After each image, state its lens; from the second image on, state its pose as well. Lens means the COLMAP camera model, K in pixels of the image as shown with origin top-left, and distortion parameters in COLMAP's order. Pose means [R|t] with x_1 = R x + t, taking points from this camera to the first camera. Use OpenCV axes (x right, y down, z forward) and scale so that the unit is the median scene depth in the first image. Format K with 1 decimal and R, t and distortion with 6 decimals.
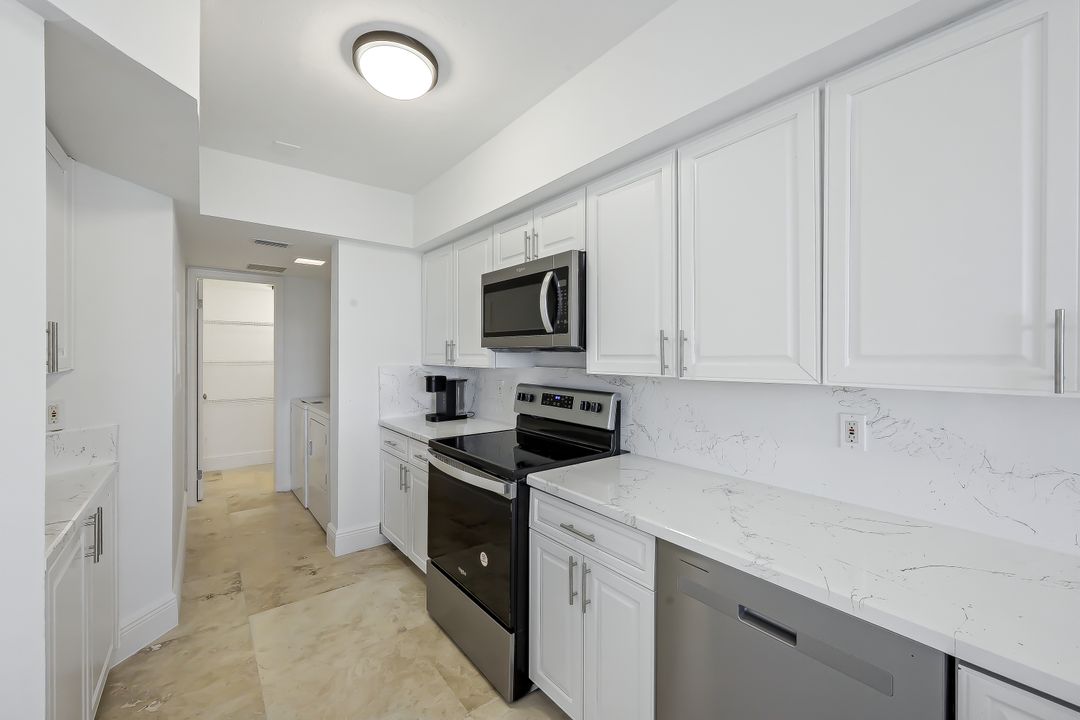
lens RADIAL K [[435.3, 0, 535.0], [0, 435.3, 357.0], [0, 0, 1]] dist [-0.000117, 0.000131]
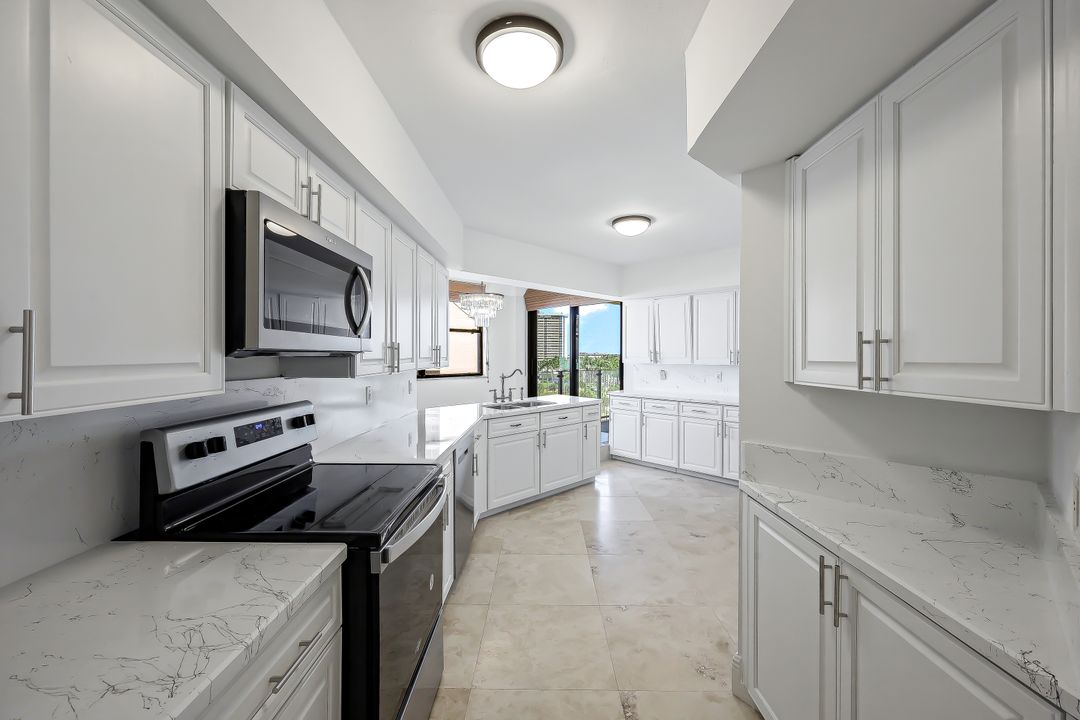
lens RADIAL K [[435.3, 0, 535.0], [0, 435.3, 357.0], [0, 0, 1]] dist [-0.000117, 0.000131]
pose [[-0.778268, -0.007338, 0.627890, -0.755386], [-0.000872, 0.999943, 0.010605, -0.020088], [-0.627932, 0.007706, -0.778230, 1.371781]]
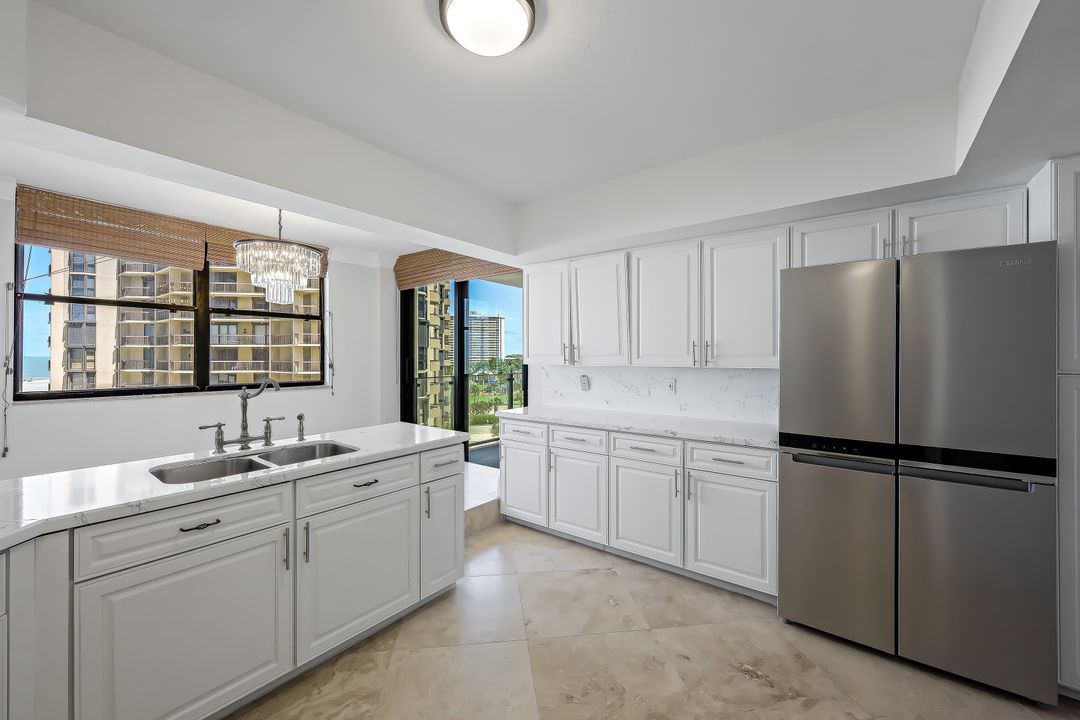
lens RADIAL K [[435.3, 0, 535.0], [0, 435.3, 357.0], [0, 0, 1]] dist [-0.000117, 0.000131]
pose [[-0.859765, -0.003126, 0.510680, -0.381498], [0.000240, 0.999979, 0.006524, 0.005750], [-0.510690, 0.005732, -0.859746, 0.339291]]
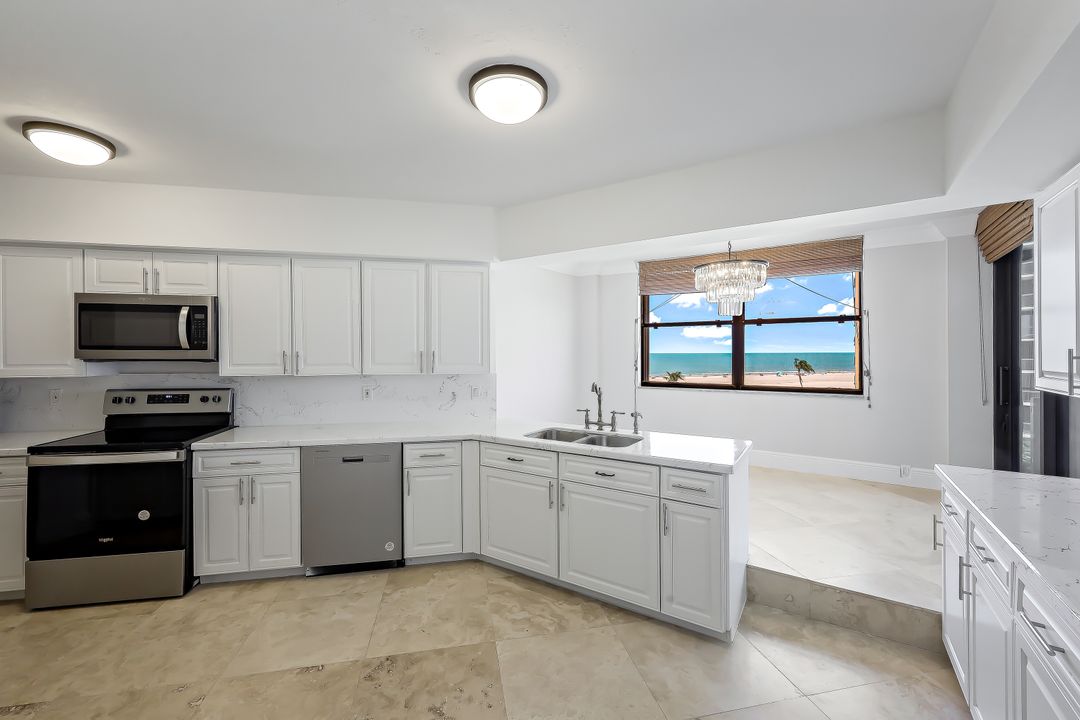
lens RADIAL K [[435.3, 0, 535.0], [0, 435.3, 357.0], [0, 0, 1]] dist [-0.000117, 0.000131]
pose [[0.446057, -0.011111, 0.894935, -0.687431], [0.005921, 0.999938, 0.009464, -0.034014], [-0.894985, 0.001077, 0.446095, -0.621338]]
